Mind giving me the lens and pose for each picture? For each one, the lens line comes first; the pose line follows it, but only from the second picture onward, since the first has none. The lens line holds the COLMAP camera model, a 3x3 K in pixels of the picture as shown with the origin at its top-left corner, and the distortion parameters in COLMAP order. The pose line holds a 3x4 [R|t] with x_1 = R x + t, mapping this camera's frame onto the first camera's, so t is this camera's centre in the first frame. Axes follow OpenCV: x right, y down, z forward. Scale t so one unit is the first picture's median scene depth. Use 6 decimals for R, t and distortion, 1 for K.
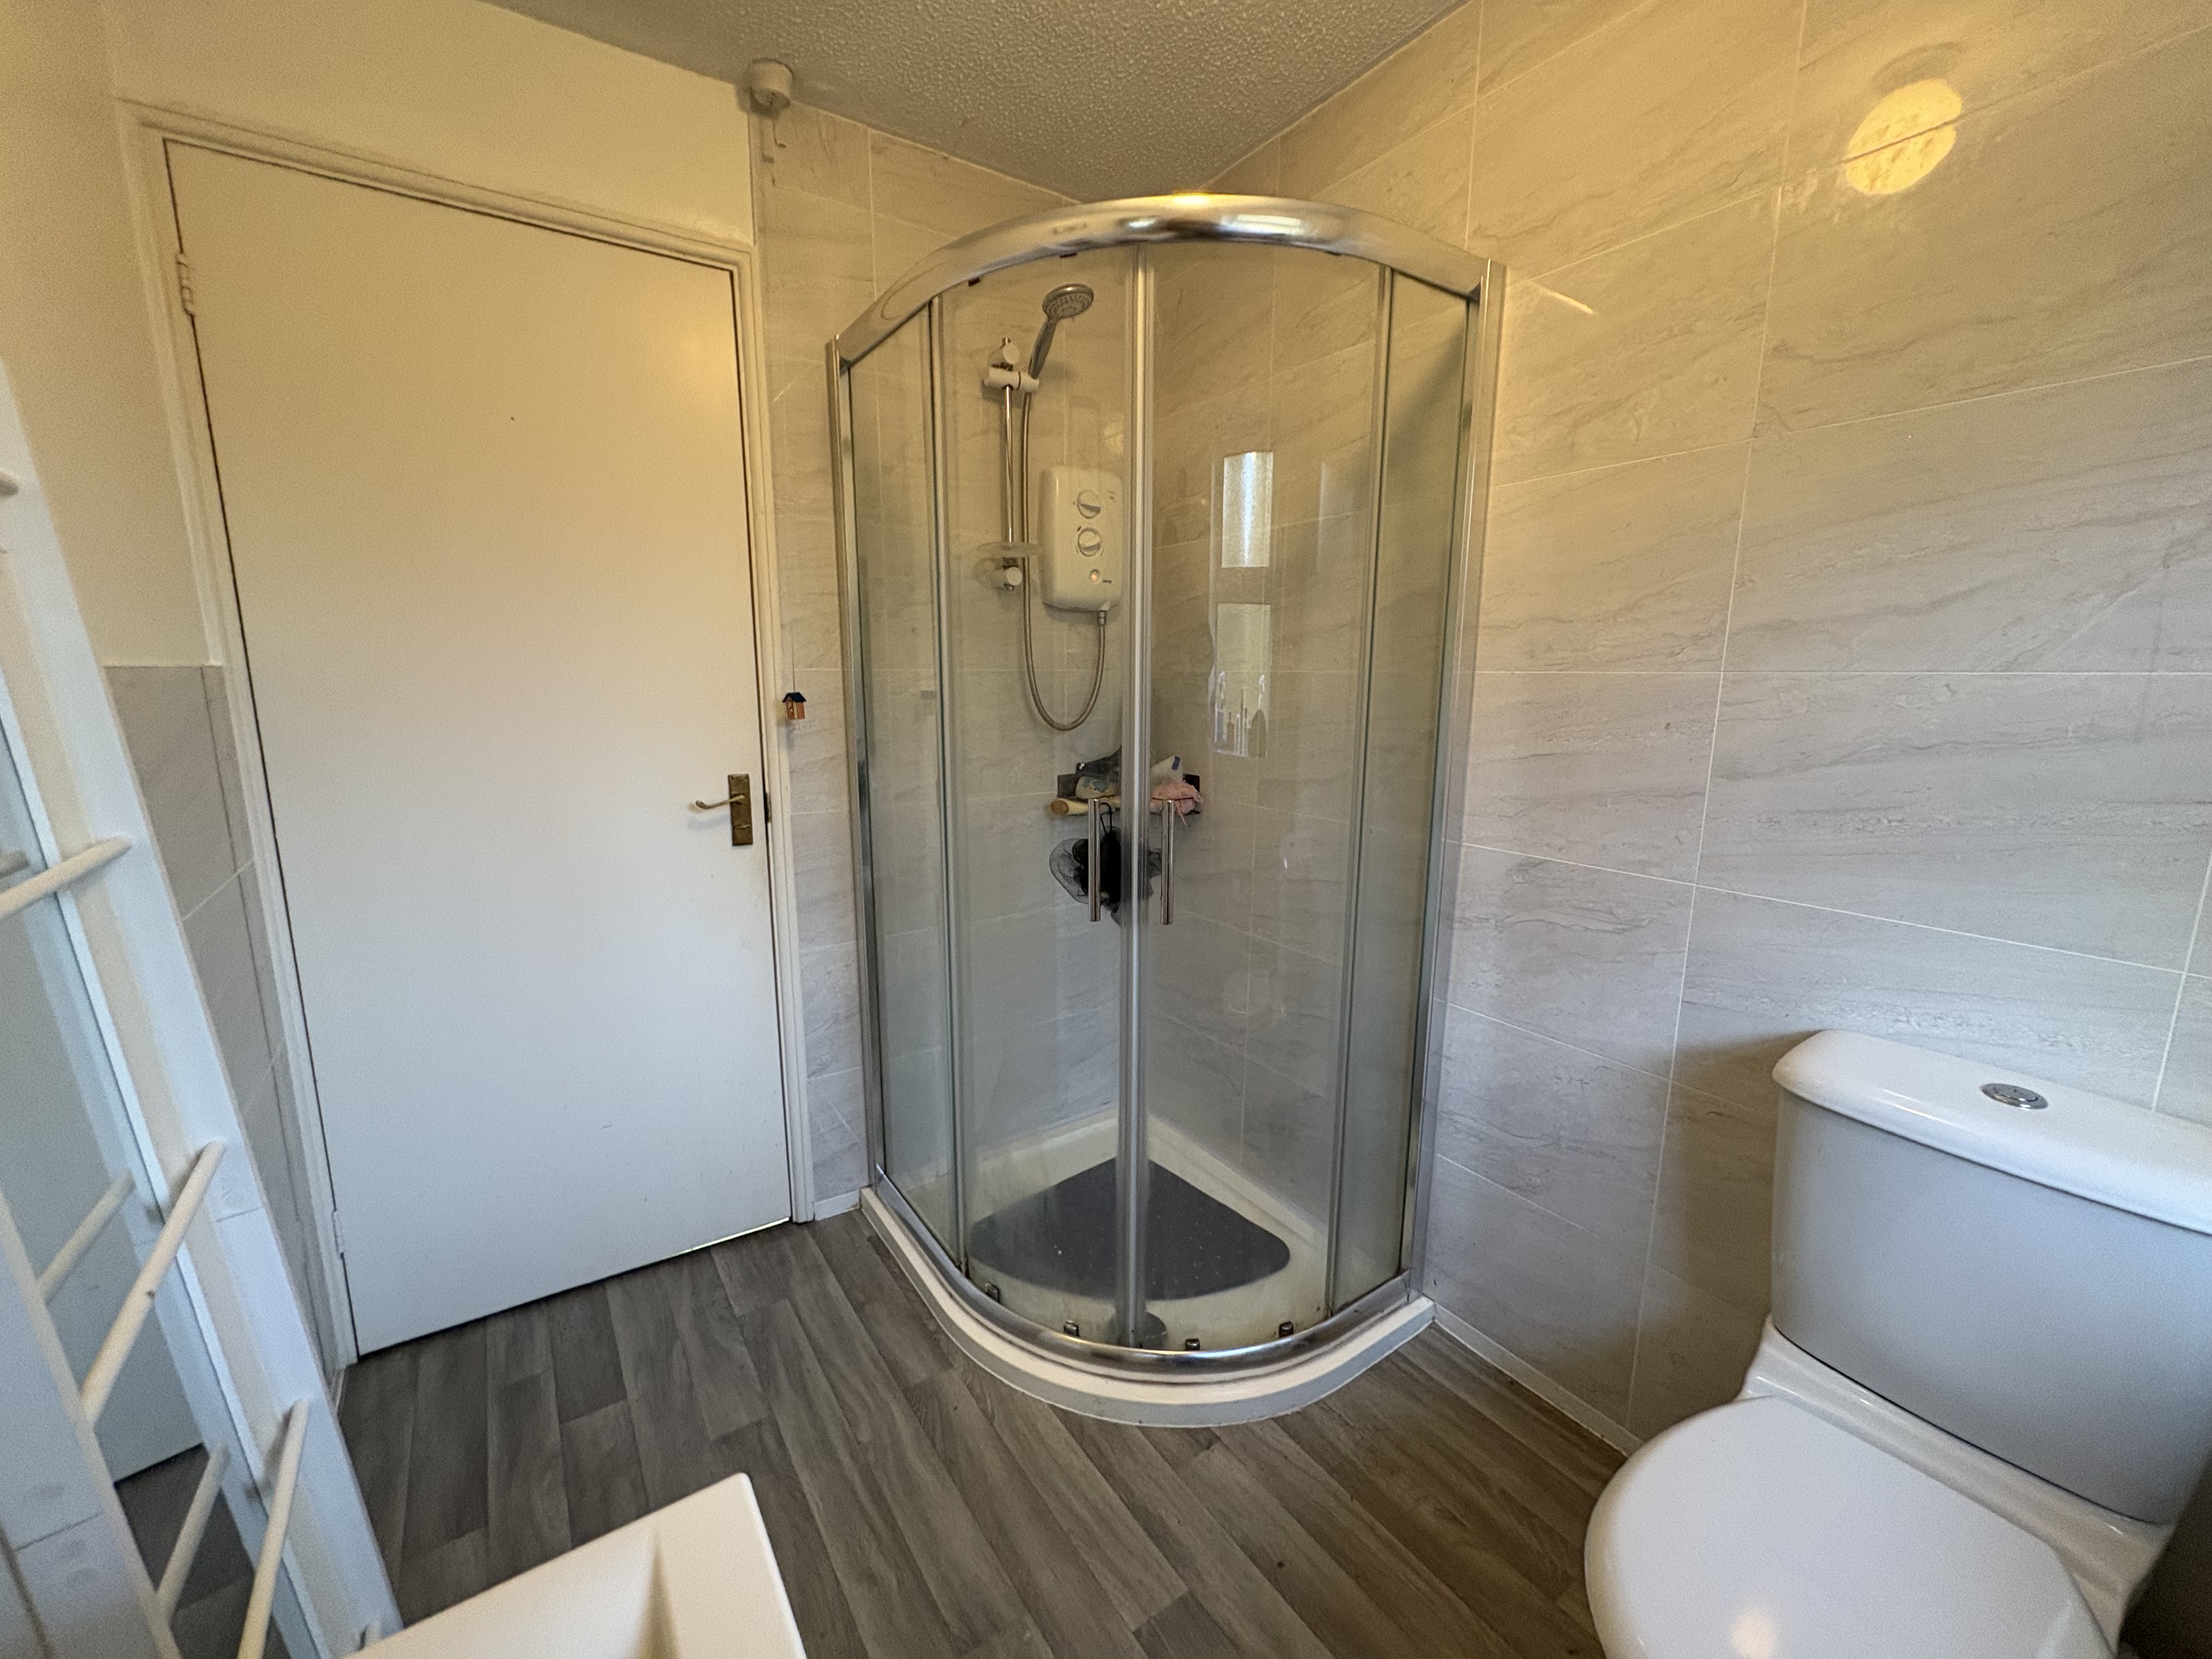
lens RADIAL K [[882.8, 0, 1101.0], [0, 882.8, 828.9], [0, 0, 1]] dist [-0.000804, 0.000435]
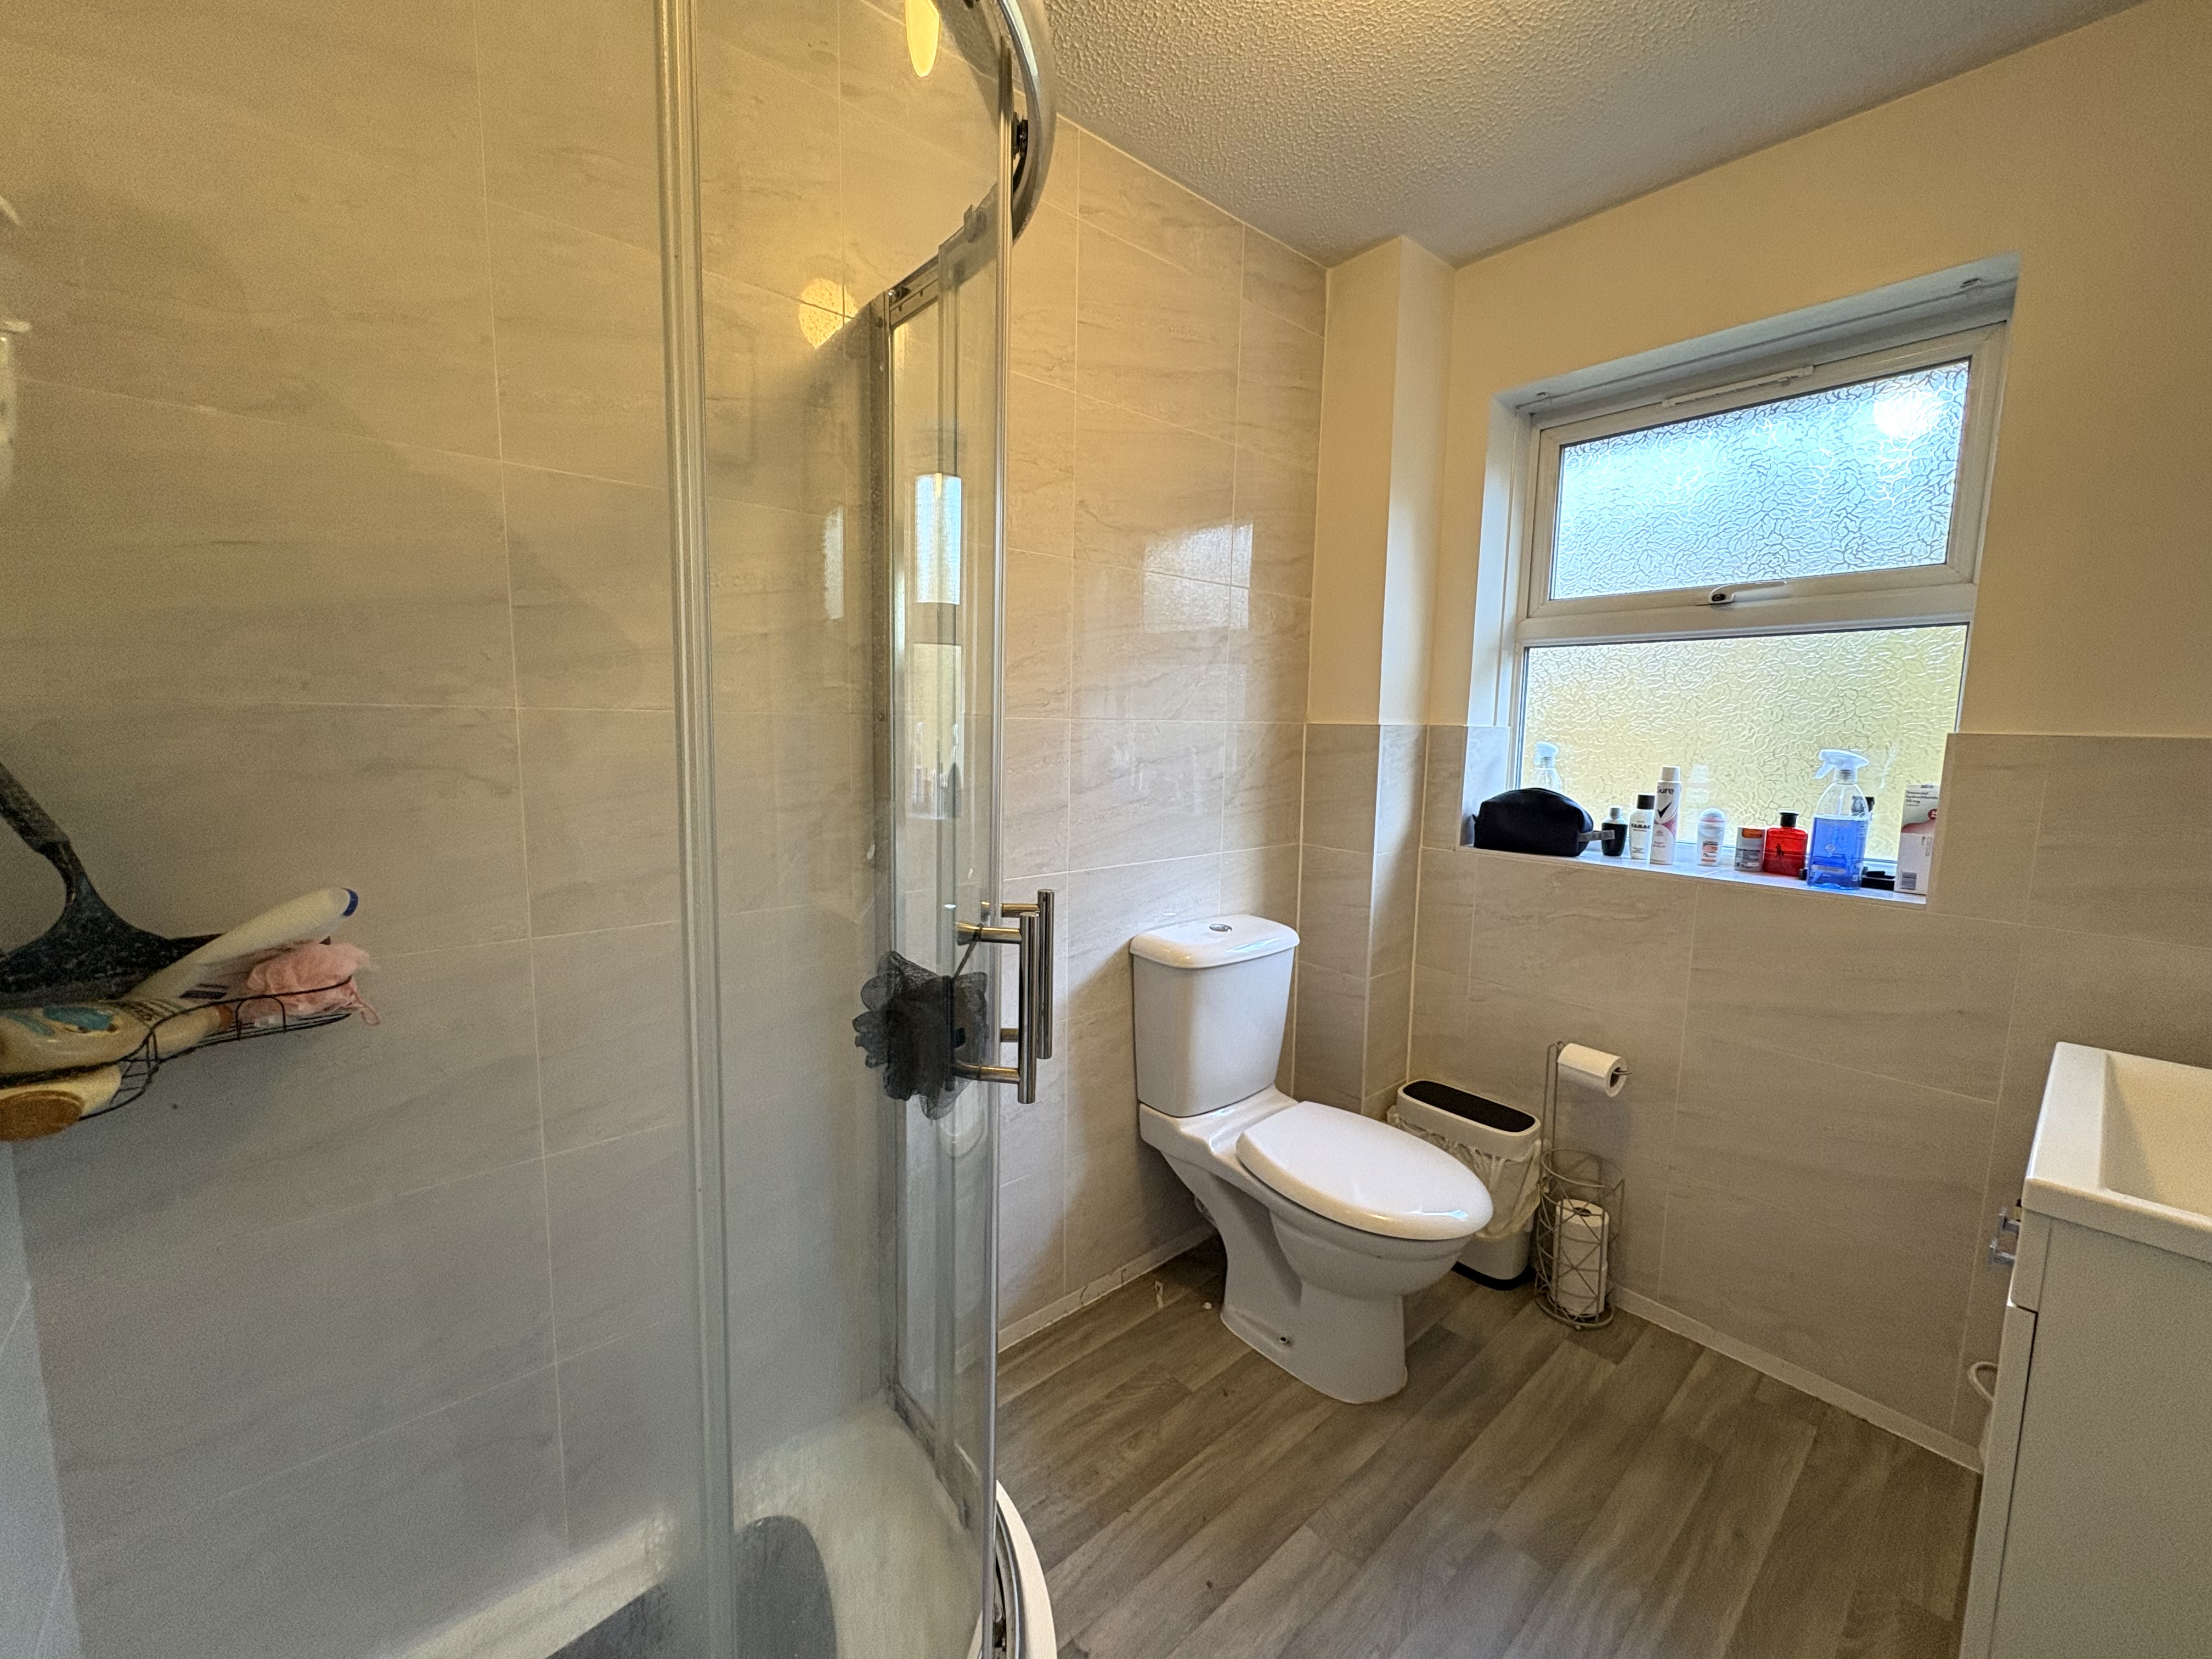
lens RADIAL K [[882.8, 0, 1100.9], [0, 882.8, 828.3], [0, 0, 1]] dist [-0.000804, 0.000435]
pose [[-0.119851, -0.113445, 0.986289, -0.660542], [0.157769, 0.978649, 0.131737, -0.169669], [-0.980176, 0.171394, -0.099394, 1.031210]]
